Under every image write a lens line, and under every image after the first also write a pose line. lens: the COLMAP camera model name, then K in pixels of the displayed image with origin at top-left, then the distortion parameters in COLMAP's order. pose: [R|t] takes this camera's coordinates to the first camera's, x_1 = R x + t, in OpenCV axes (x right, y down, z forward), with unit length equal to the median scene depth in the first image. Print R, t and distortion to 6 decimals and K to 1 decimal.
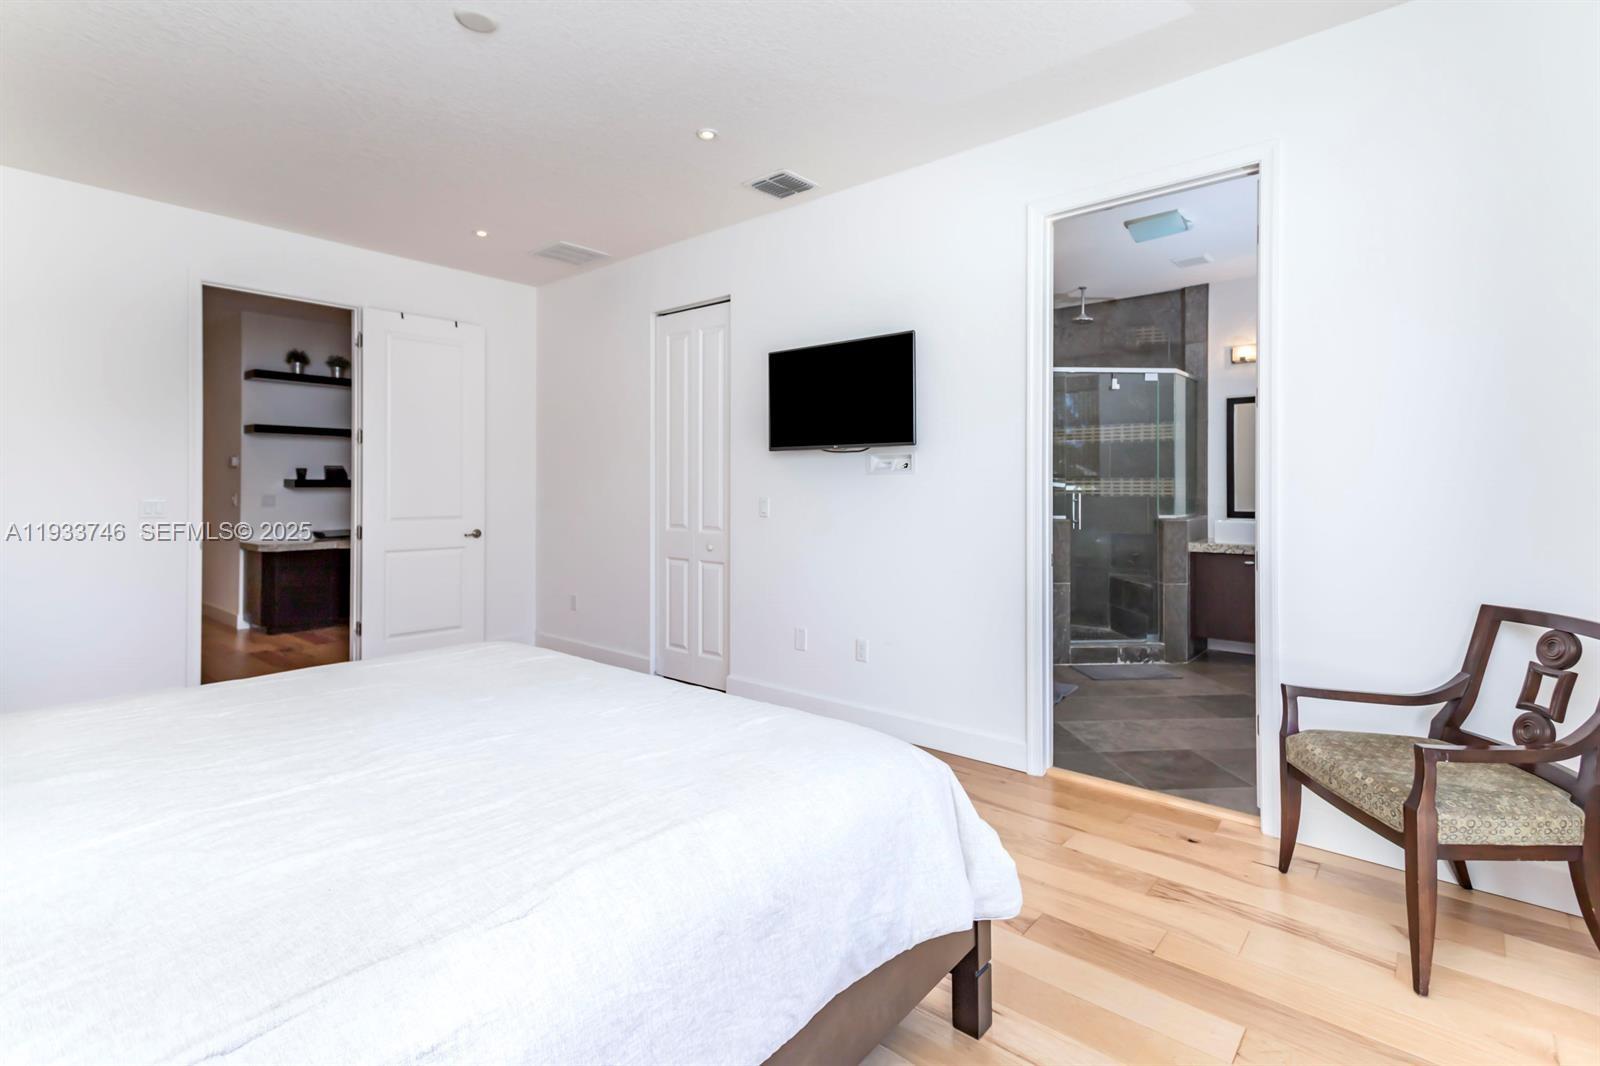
lens RADIAL K [[774.6, 0, 778.3], [0, 774.6, 477.2], [0, 0, 1]] dist [0.015891, 0.000808]
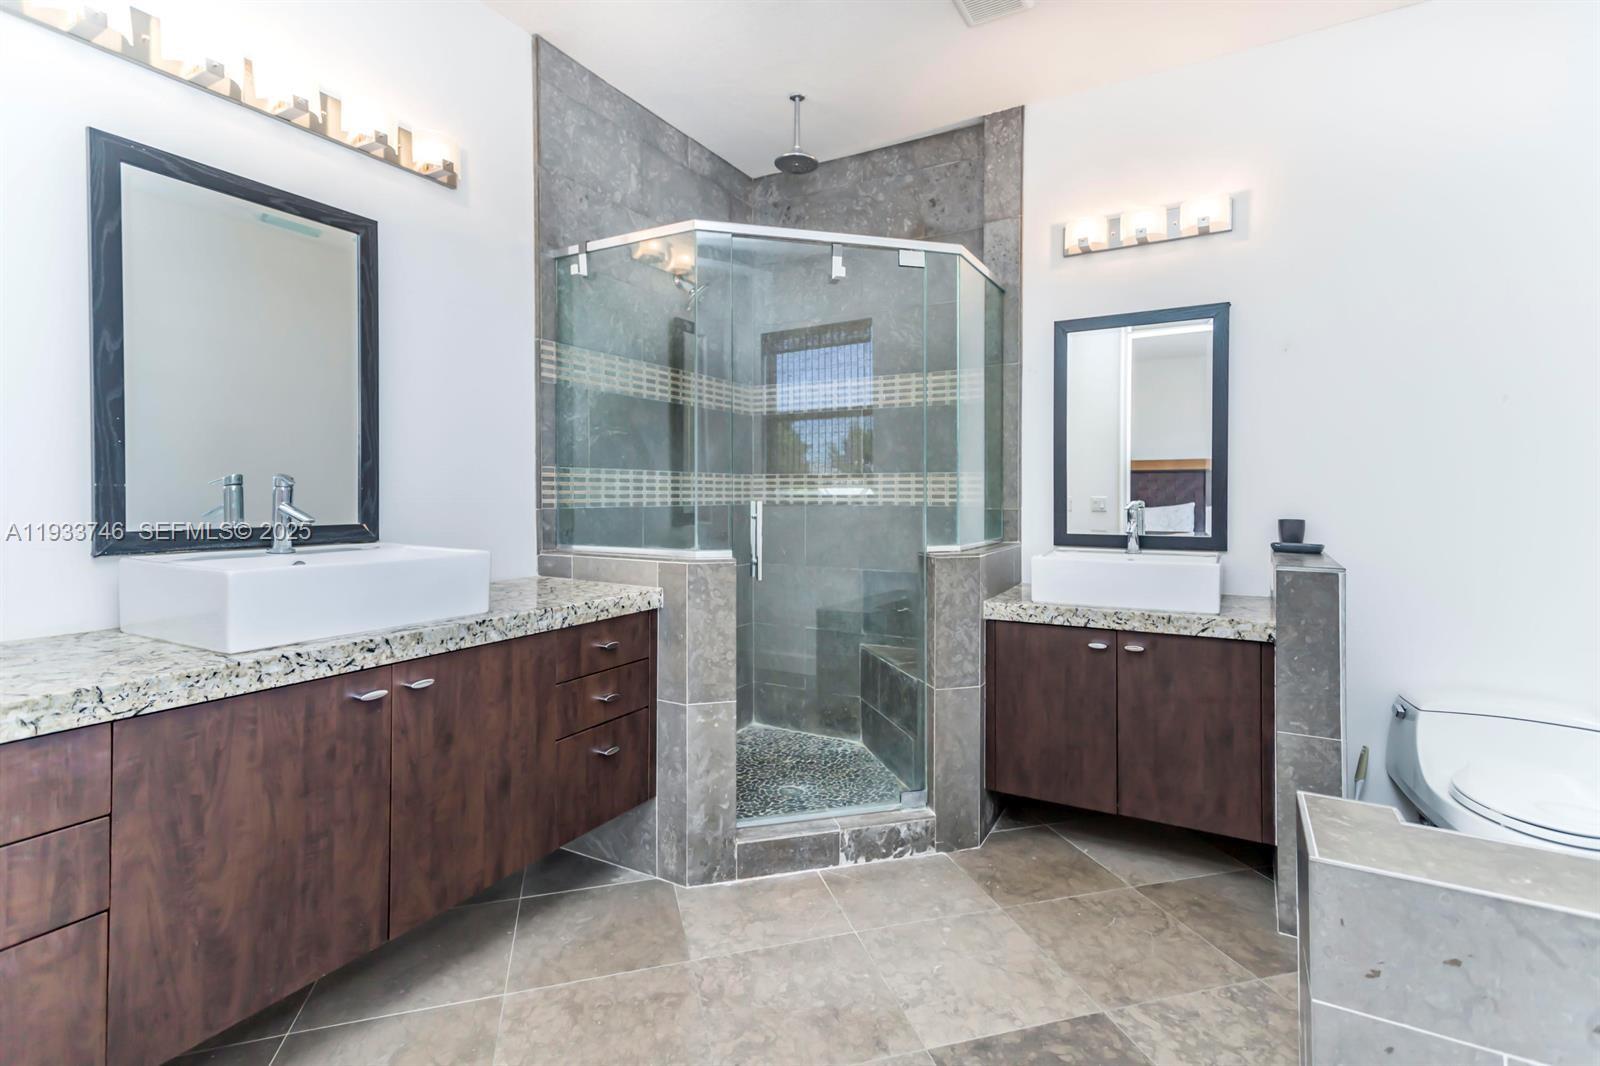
lens RADIAL K [[774.6, 0, 771.9], [0, 774.6, 495.6], [0, 0, 1]] dist [0.015891, 0.000808]
pose [[0.983720, -0.003693, 0.179669, 0.302877], [0.001465, 0.999920, 0.012530, 0.011592], [-0.179701, -0.012063, 0.983647, 0.533742]]
